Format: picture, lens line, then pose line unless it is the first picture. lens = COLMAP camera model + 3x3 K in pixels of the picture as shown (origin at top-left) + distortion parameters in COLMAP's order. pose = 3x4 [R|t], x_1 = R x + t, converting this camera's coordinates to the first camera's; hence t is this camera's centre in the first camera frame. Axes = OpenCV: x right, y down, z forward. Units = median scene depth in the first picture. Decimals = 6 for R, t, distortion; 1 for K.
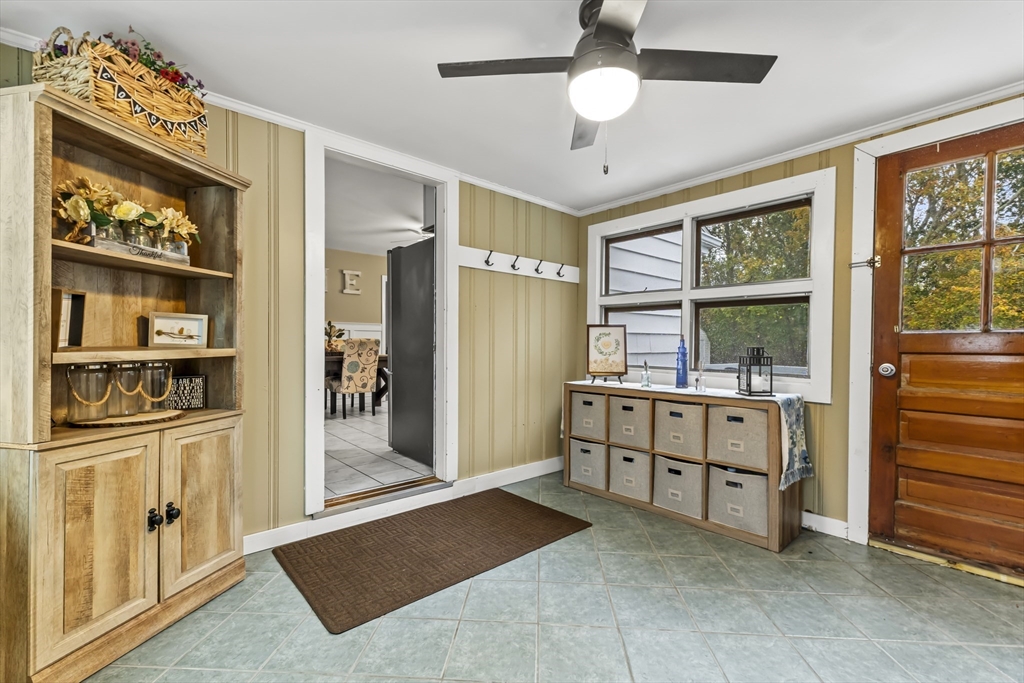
lens RADIAL K [[444.6, 0, 515.7], [0, 444.6, 356.4], [0, 0, 1]] dist [0.000779, 0.000032]
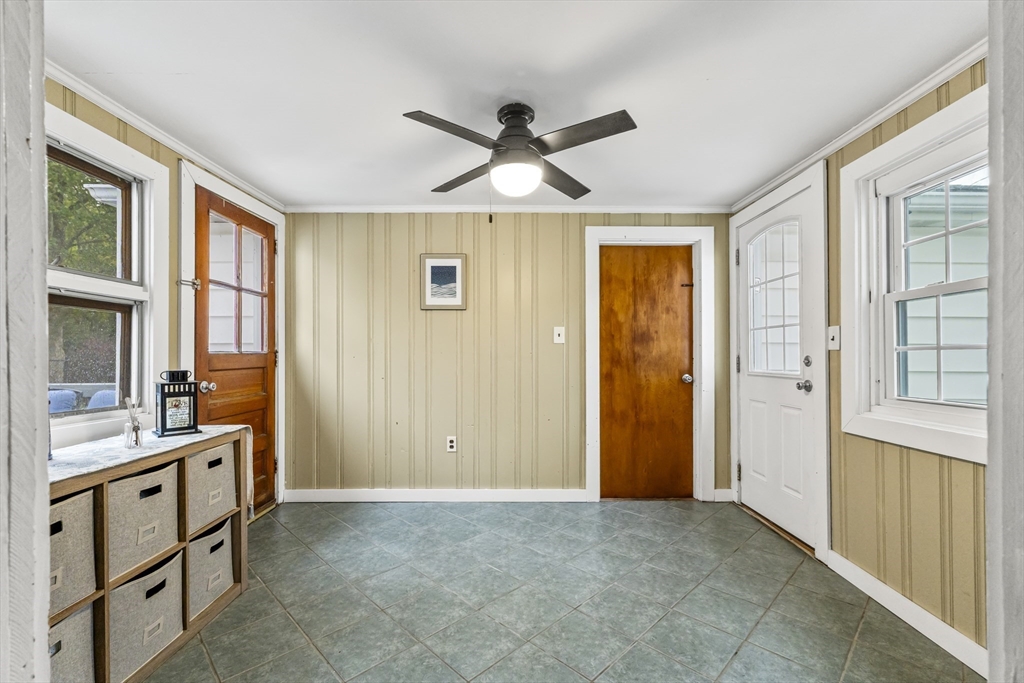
lens RADIAL K [[444.6, 0, 515.7], [0, 444.6, 356.4], [0, 0, 1]] dist [0.000779, 0.000032]
pose [[-0.757040, -0.008686, 0.653311, -0.432787], [0.015060, 0.999414, 0.030739, -0.063729], [-0.653195, 0.033109, -0.756466, 1.293182]]
